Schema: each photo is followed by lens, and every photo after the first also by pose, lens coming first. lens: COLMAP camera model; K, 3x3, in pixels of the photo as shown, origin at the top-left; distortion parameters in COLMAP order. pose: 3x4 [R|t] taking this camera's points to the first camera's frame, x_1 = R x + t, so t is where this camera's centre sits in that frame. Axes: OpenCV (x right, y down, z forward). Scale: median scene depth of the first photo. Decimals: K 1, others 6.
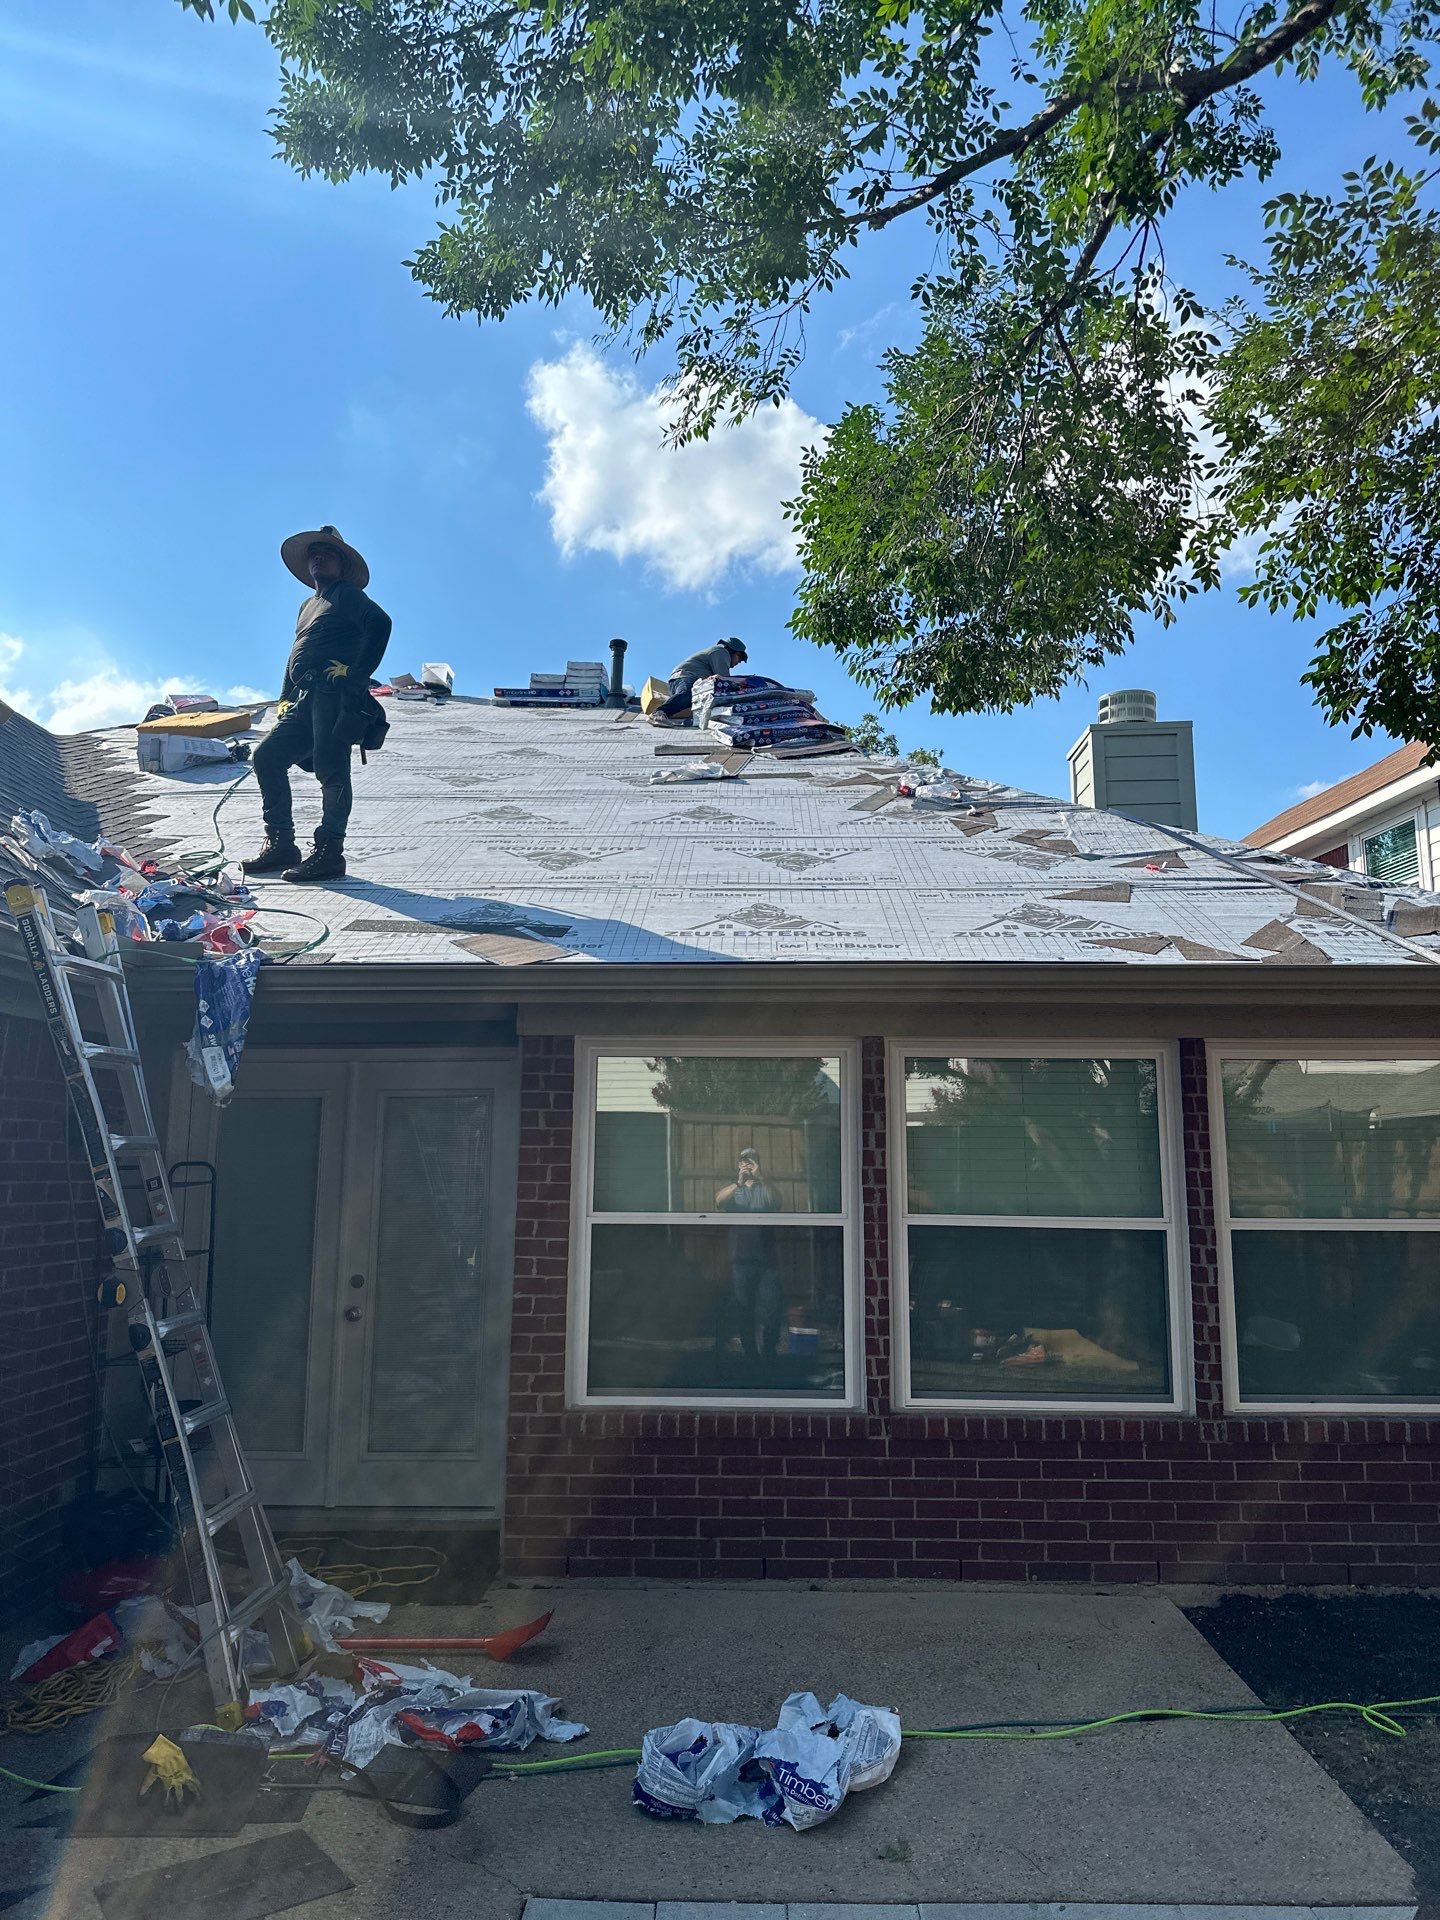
lens RADIAL K [[1362.3, 0, 721.7], [0, 1362.3, 957.2], [0, 0, 1]] dist [0.005640, -0.008620]
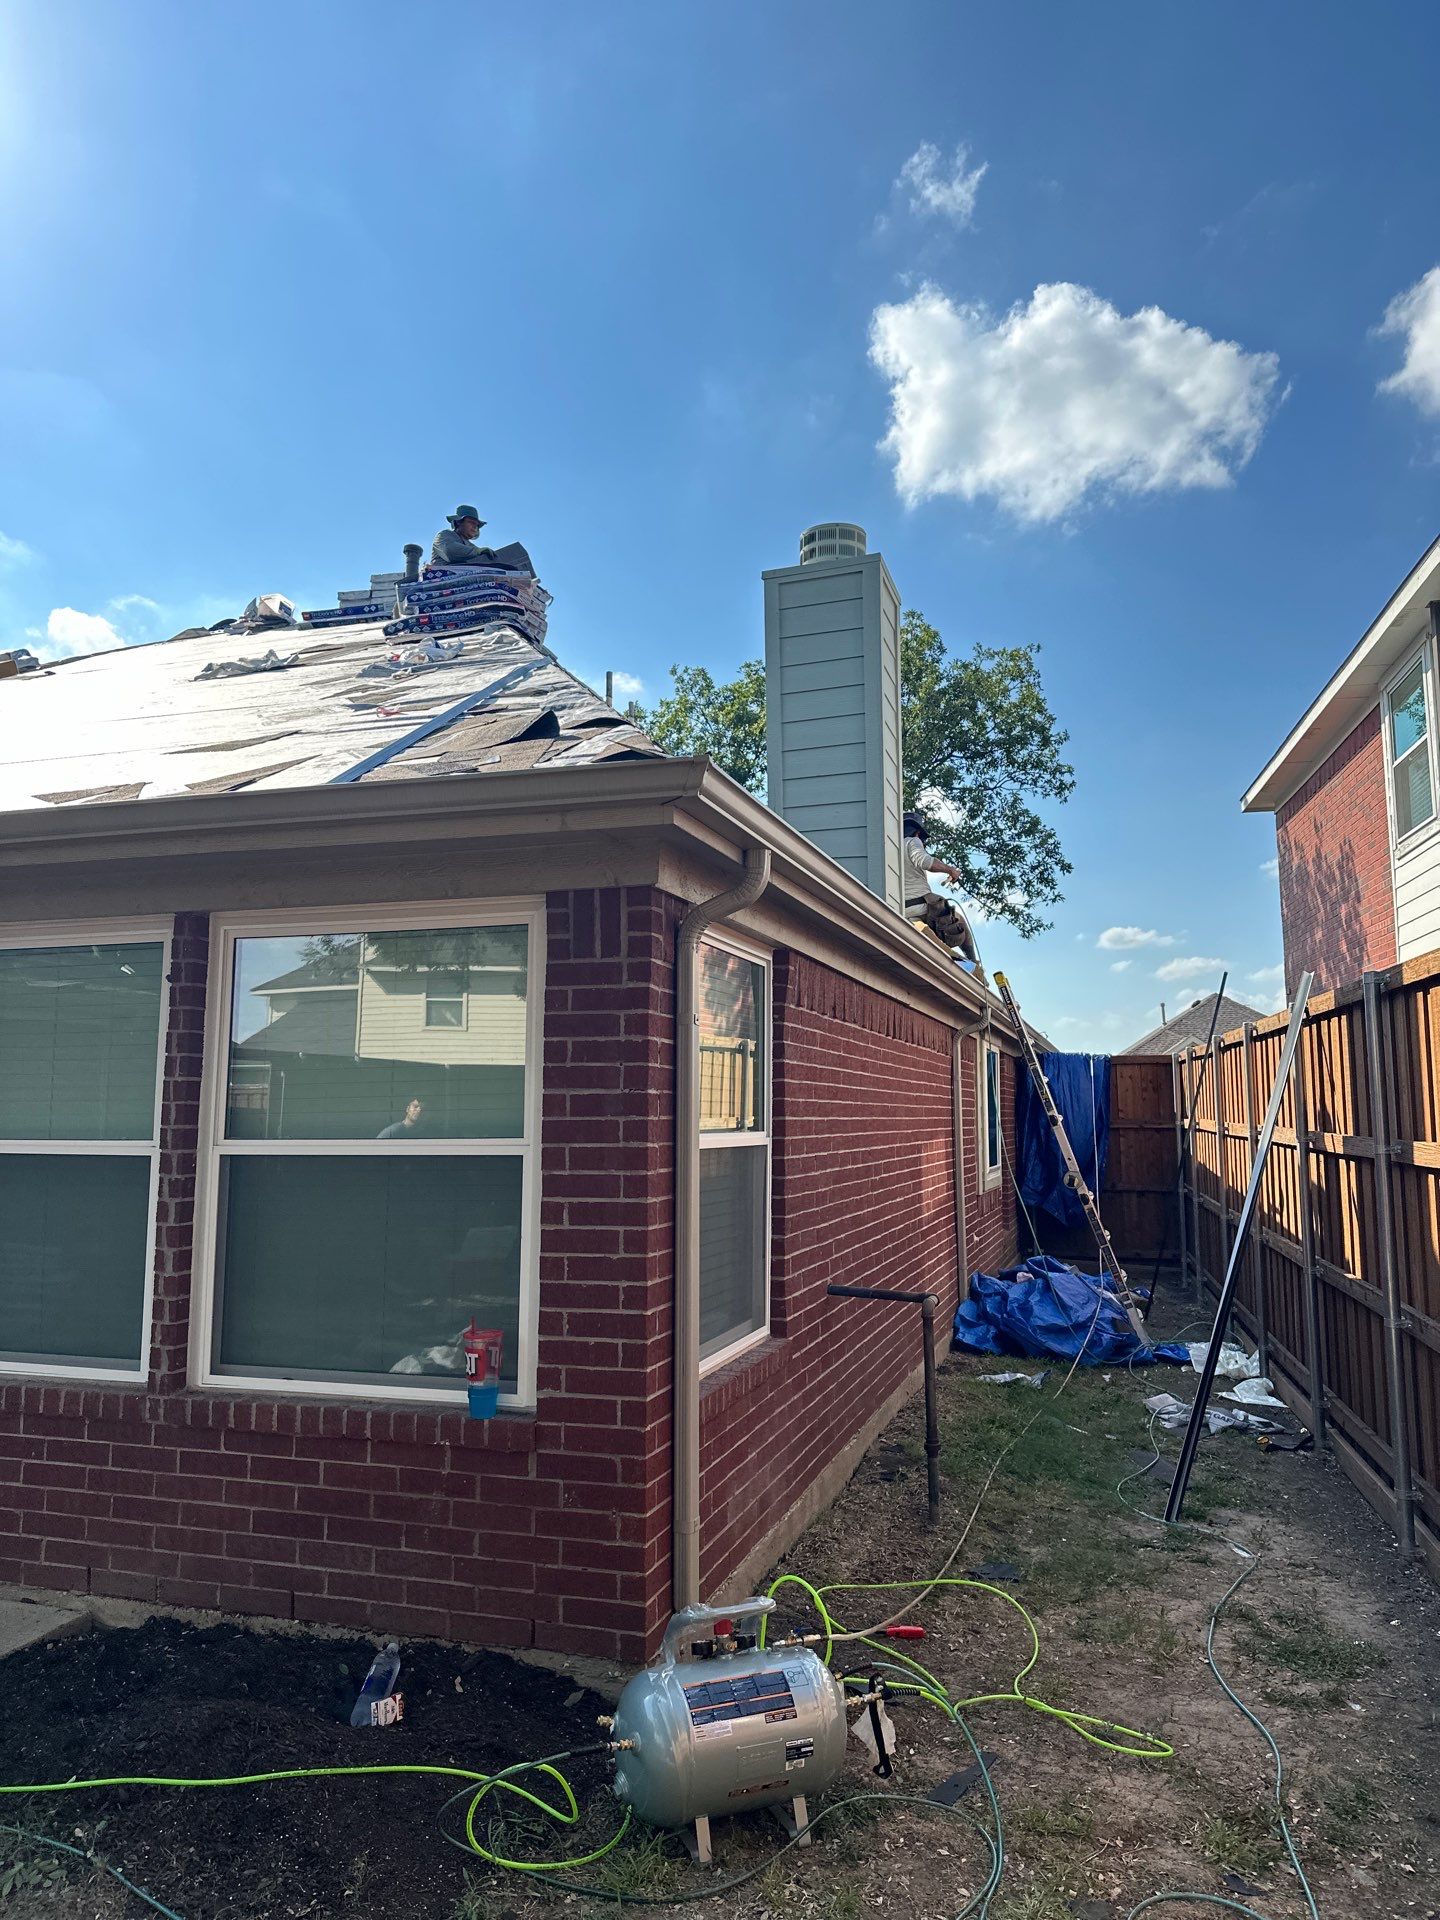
lens RADIAL K [[1362.3, 0, 721.9], [0, 1362.3, 954.6], [0, 0, 1]] dist [0.005640, -0.008620]
pose [[0.961361, -0.035240, -0.273027, 0.372175], [0.043639, 0.998741, 0.024747, 0.034018], [0.271811, -0.035705, 0.961688, 0.143214]]
